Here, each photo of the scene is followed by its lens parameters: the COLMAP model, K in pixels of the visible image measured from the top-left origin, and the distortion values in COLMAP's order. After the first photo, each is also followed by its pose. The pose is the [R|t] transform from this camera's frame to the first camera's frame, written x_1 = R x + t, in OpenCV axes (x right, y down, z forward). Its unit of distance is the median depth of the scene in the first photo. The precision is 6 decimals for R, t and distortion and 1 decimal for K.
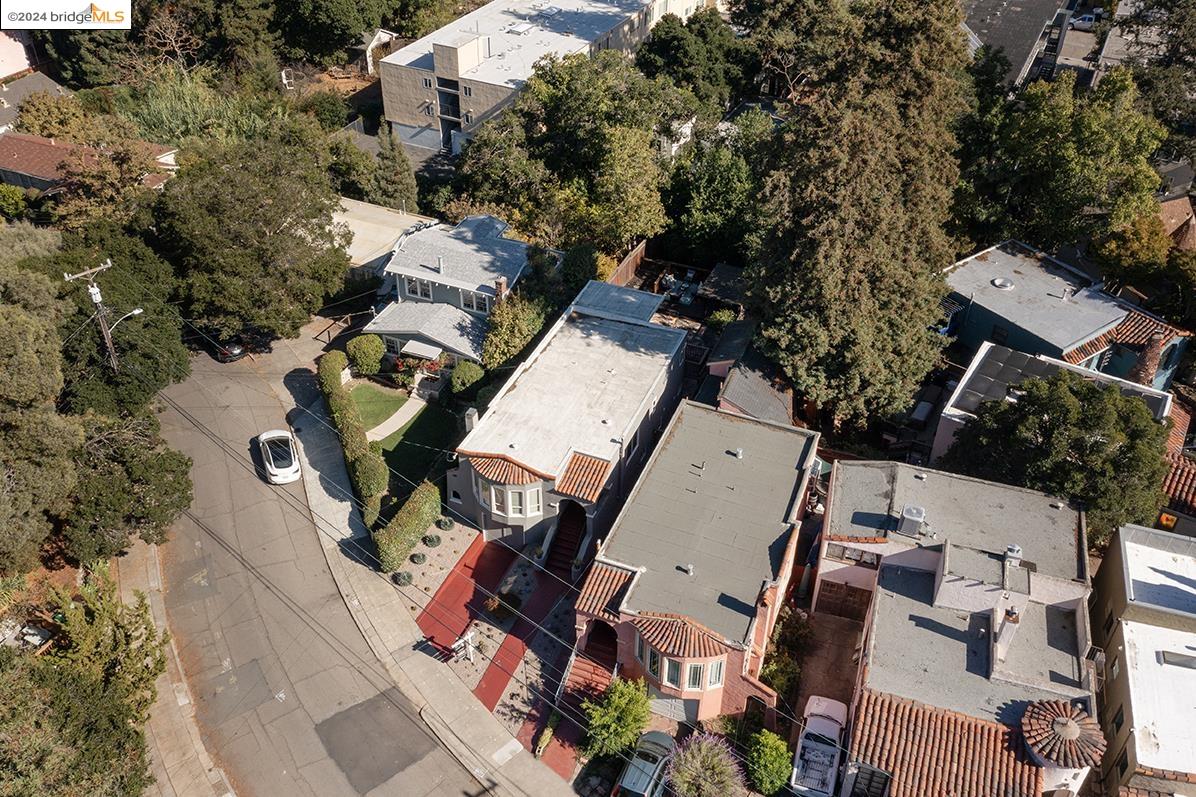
lens RADIAL K [[1093.1, 0, 567.8], [0, 1093.1, 397.5], [0, 0, 1]] dist [-0.013736, 0.000784]
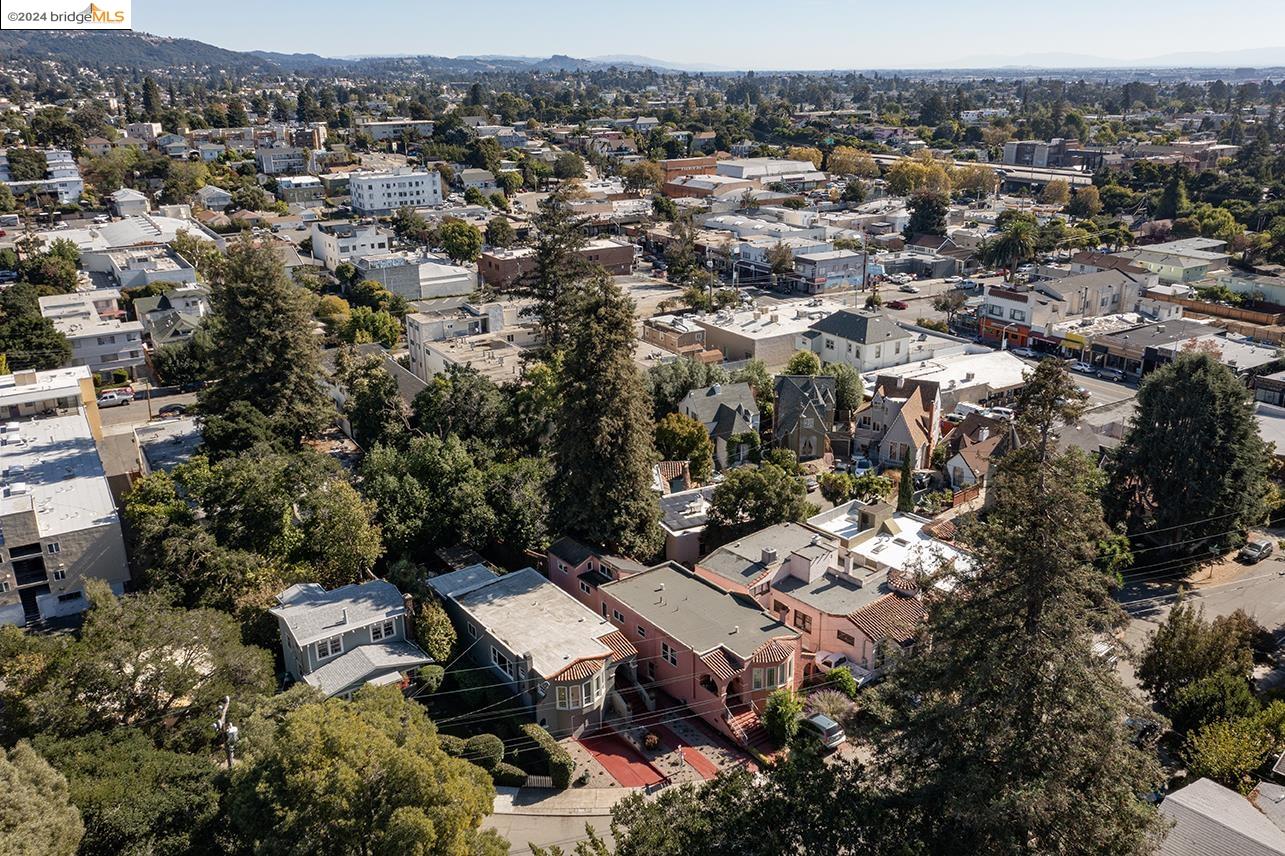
lens RADIAL K [[1111.4, 0, 713.3], [0, 1111.4, 428.2], [0, 0, 1]] dist [-0.006082, -0.001527]
pose [[0.436171, -0.278685, 0.855622, -0.944304], [0.530239, 0.847828, 0.005846, -0.095361], [-0.727050, 0.451135, 0.517567, 0.023388]]
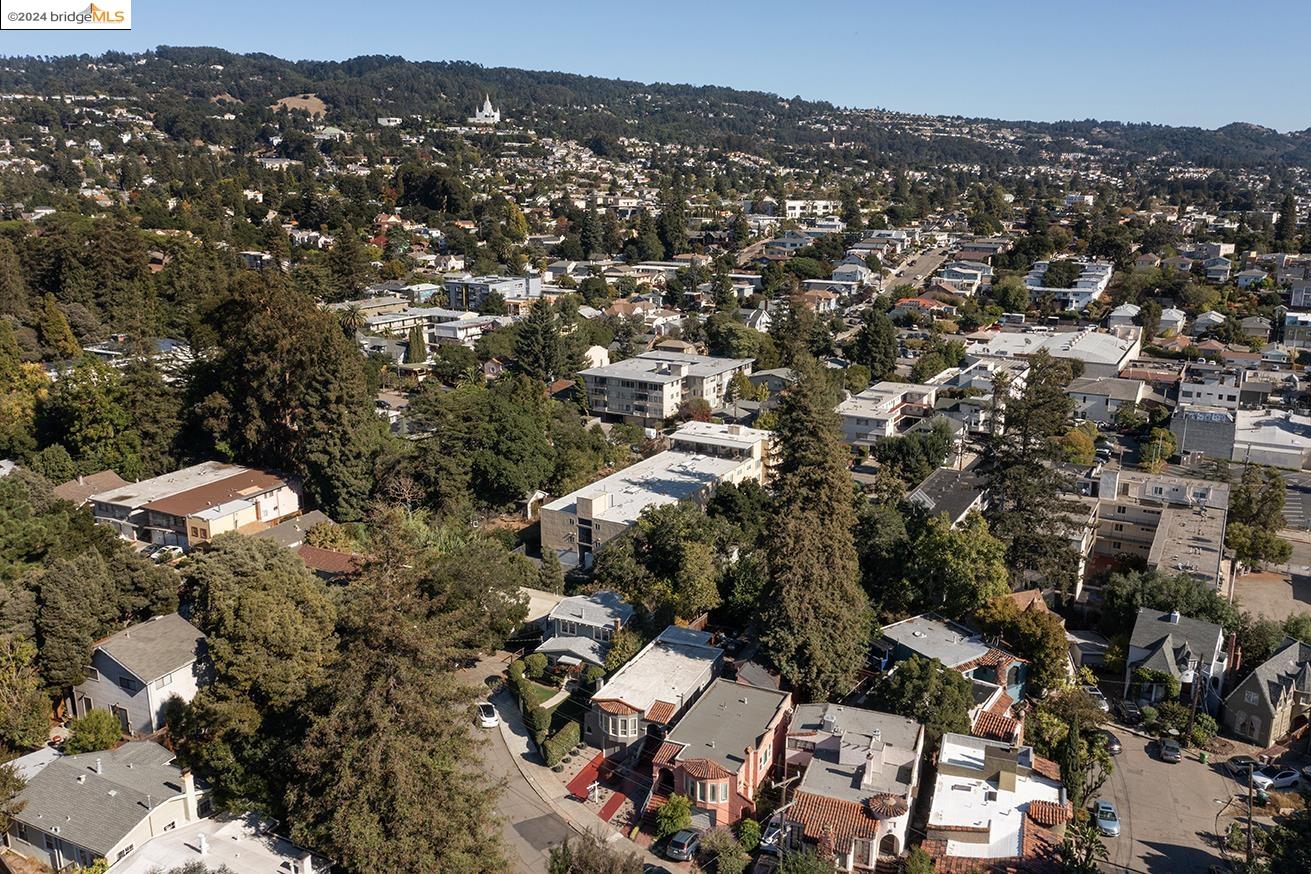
lens RADIAL K [[1198.2, 0, 622.4], [0, 1198.2, 435.9], [0, 0, 1]] dist [-0.013736, 0.000784]
pose [[0.998615, 0.015358, -0.050327, 0.038390], [-0.033369, 0.924367, -0.380043, 0.352908], [0.040684, 0.381196, 0.923599, -0.887535]]
